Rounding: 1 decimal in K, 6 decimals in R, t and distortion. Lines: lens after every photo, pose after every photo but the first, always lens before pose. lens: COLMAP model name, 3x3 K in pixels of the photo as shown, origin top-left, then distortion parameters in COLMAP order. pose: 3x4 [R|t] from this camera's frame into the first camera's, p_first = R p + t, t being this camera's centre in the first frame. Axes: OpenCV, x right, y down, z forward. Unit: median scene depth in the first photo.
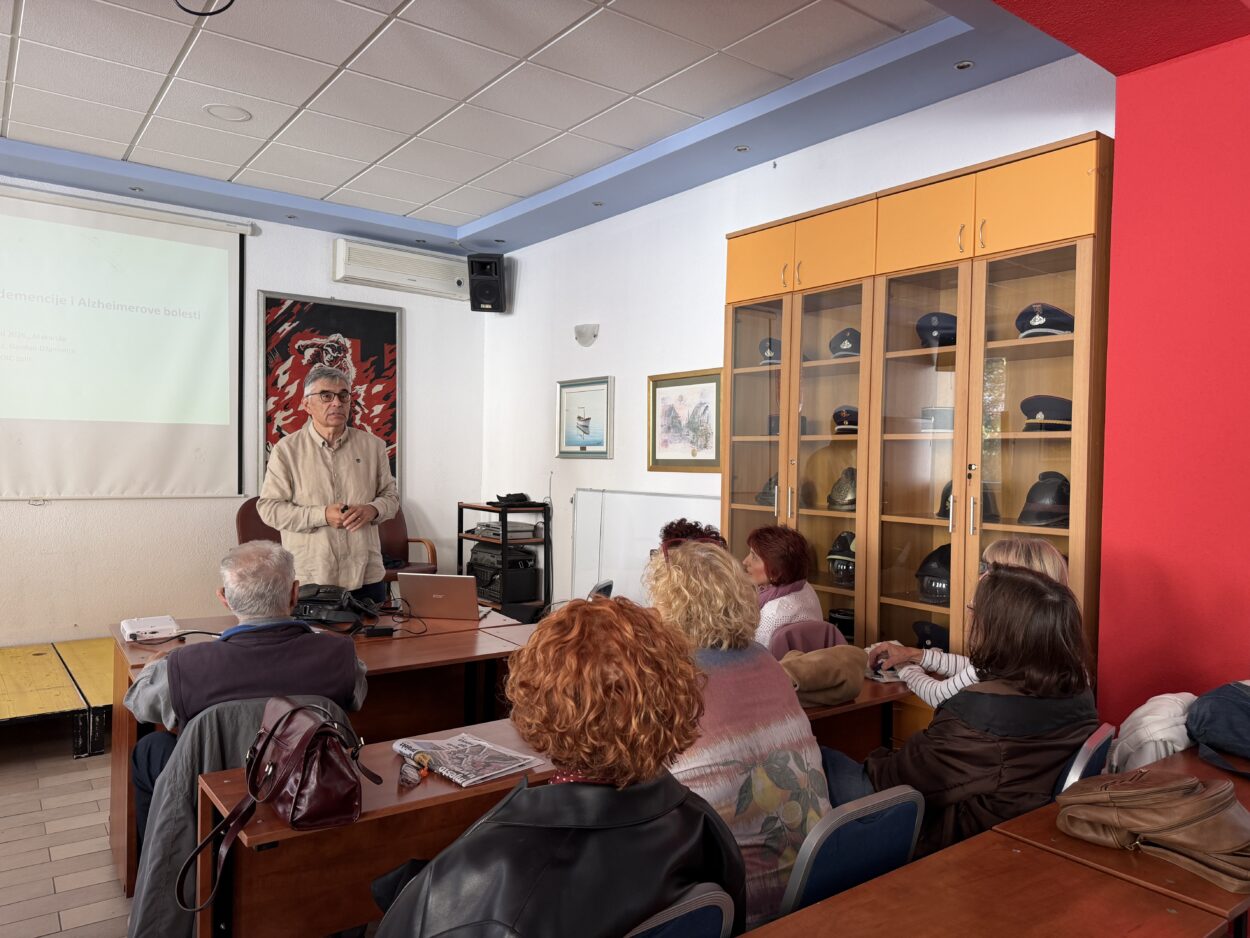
lens RADIAL K [[872.9, 0, 623.5], [0, 872.9, 472.2], [0, 0, 1]] dist [0.130051, -0.231327]
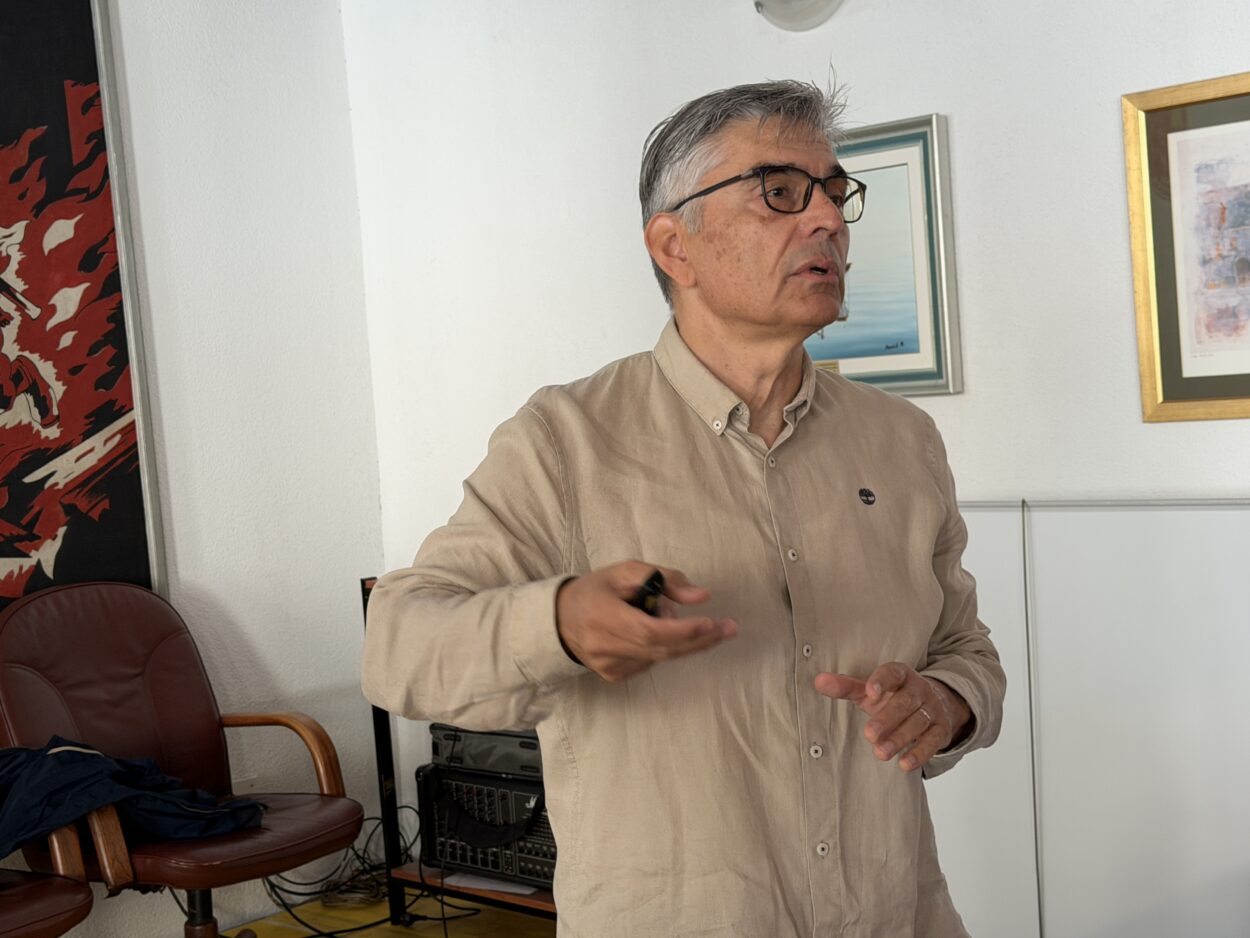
lens RADIAL K [[2195.2, 0, 625.1], [0, 2195.2, 471.7], [0, 0, 1]] dist [0.306093, 0.000744]
pose [[0.986442, -0.098180, 0.131504, -0.211009], [0.095416, 0.995066, 0.027179, -0.017500], [-0.133524, -0.014263, 0.990943, 0.228702]]
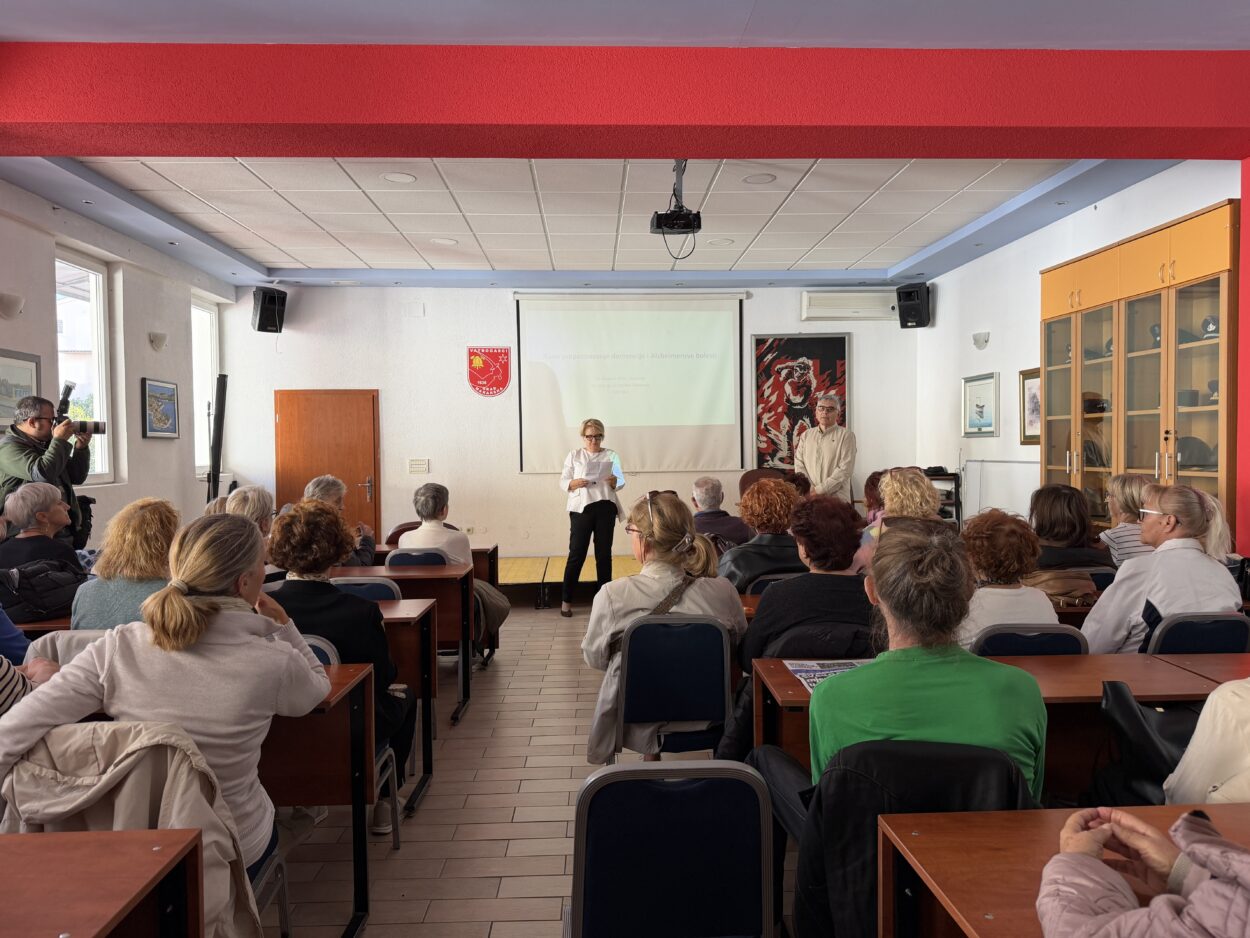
lens RADIAL K [[872.9, 0, 623.5], [0, 872.9, 472.2], [0, 0, 1]] dist [0.130051, -0.231327]
pose [[0.825610, -0.013670, -0.564076, 0.248592], [0.020500, 0.999773, 0.005776, 0.017021], [0.563869, -0.016332, 0.825703, -0.362775]]
